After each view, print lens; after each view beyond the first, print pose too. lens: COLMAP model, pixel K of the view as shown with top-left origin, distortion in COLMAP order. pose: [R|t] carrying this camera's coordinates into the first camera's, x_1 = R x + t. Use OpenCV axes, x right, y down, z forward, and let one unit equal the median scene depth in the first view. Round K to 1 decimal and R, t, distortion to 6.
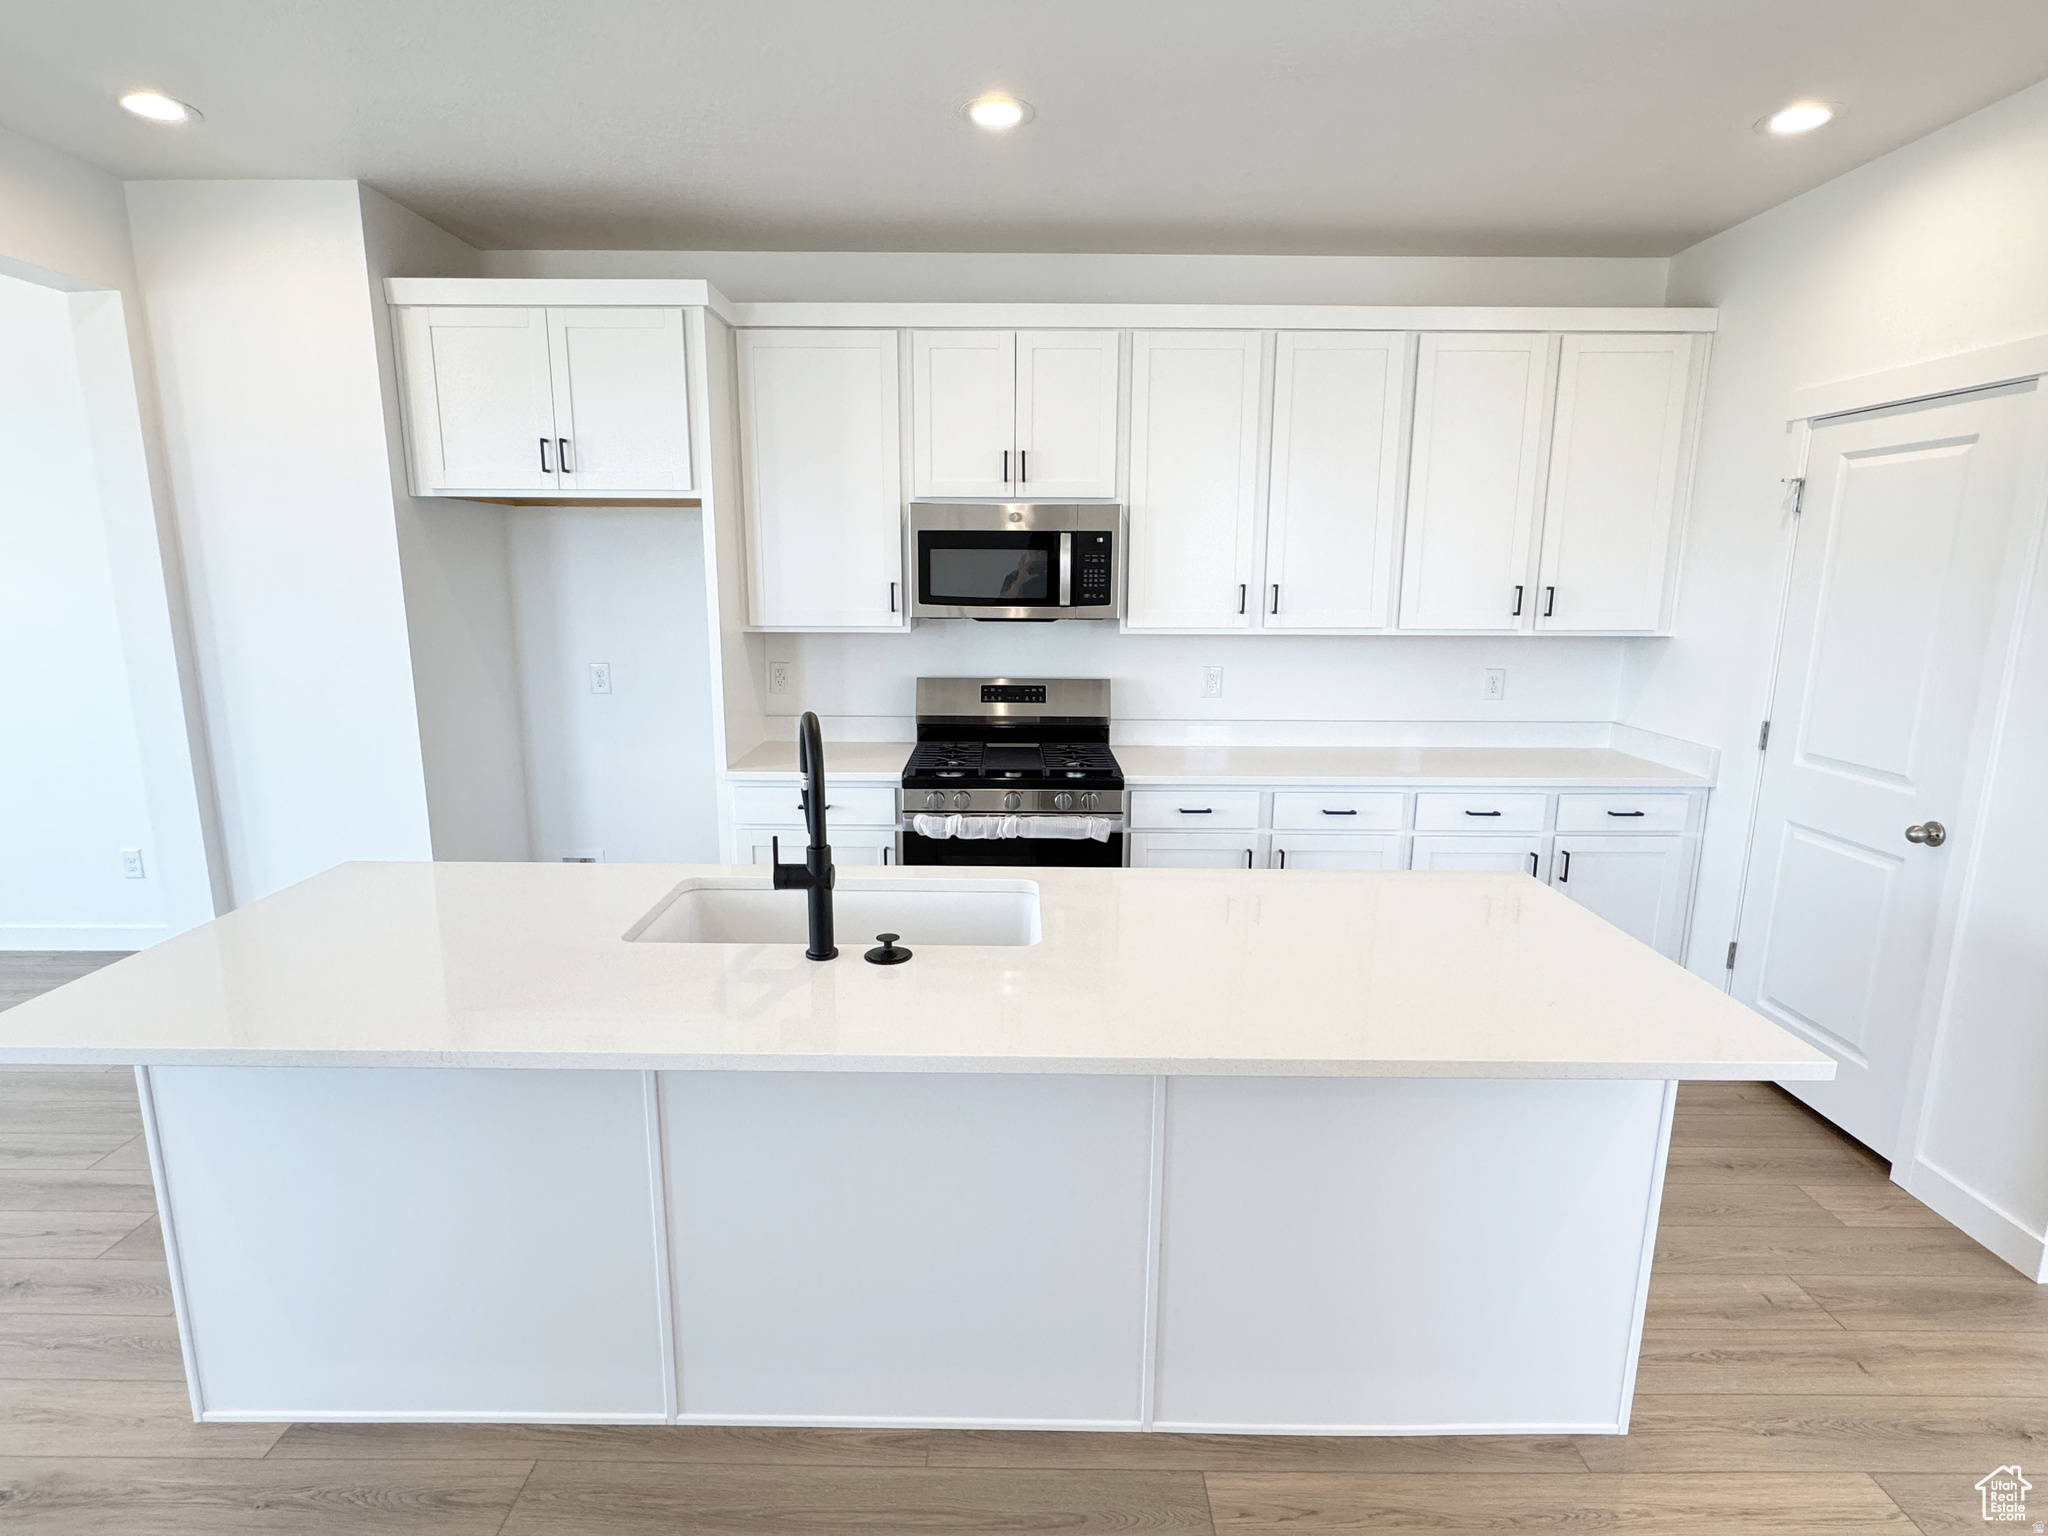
lens RADIAL K [[1021.2, 0, 1012.6], [0, 1021.2, 757.6], [0, 0, 1]] dist [-0.002281, -0.000467]
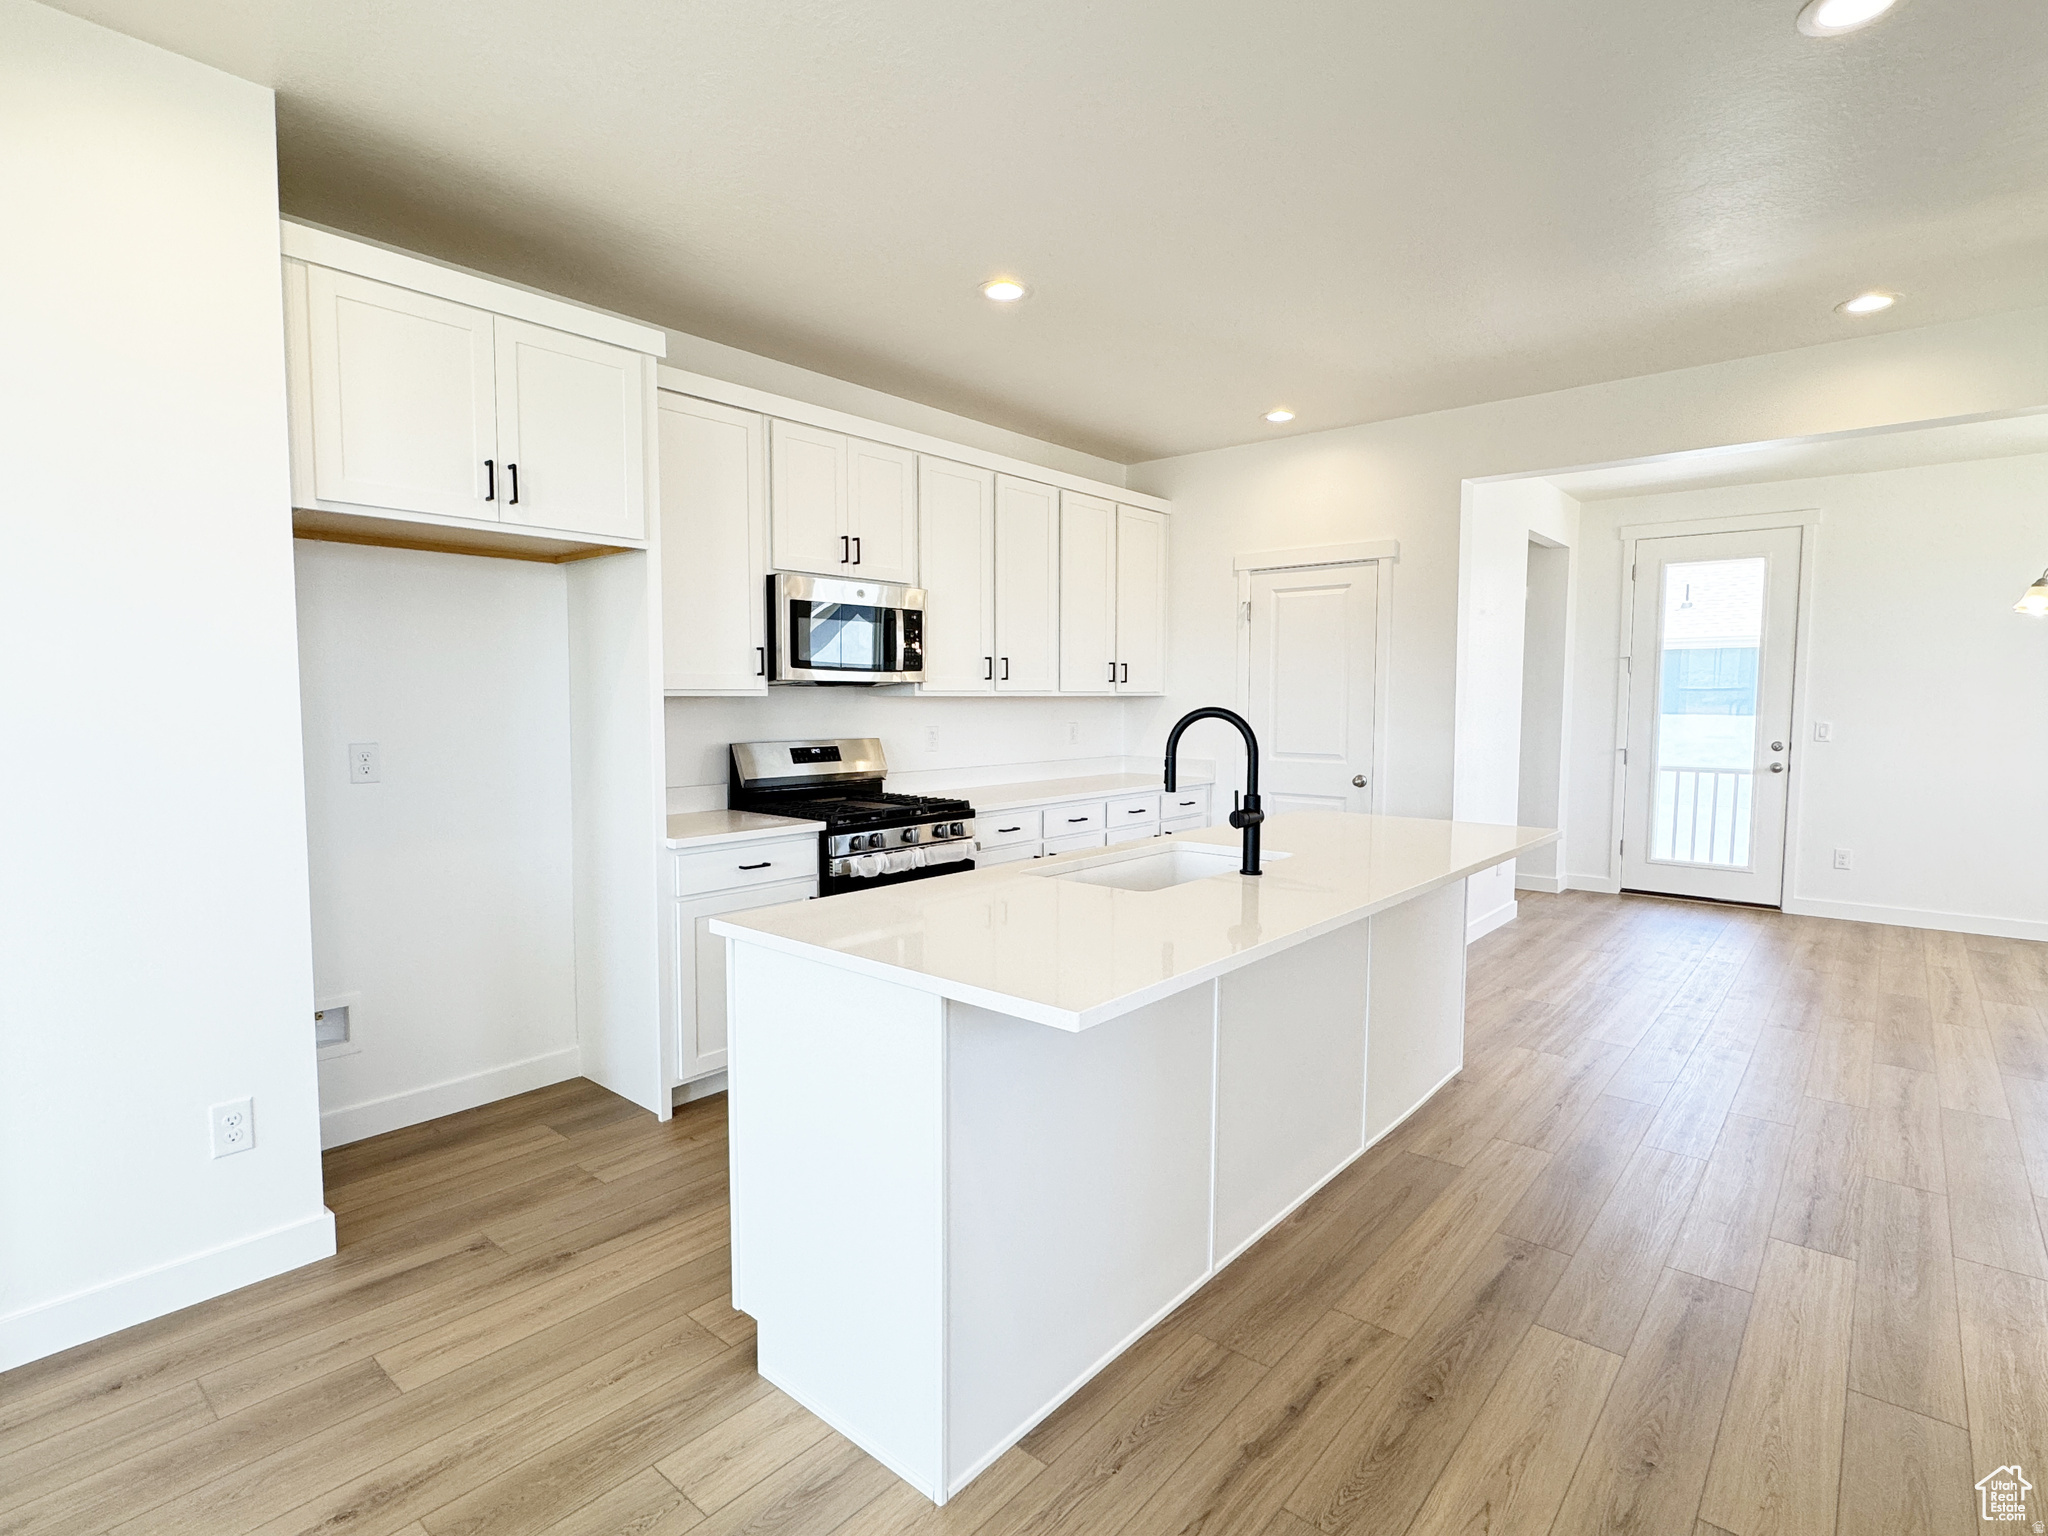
lens RADIAL K [[1021.2, 0, 1012.6], [0, 1021.2, 757.6], [0, 0, 1]] dist [-0.002281, -0.000467]
pose [[0.655787, -0.050468, 0.753257, -0.771390], [0.139070, 0.988764, -0.054828, 0.033596], [-0.742026, 0.140711, 0.655437, 0.151002]]
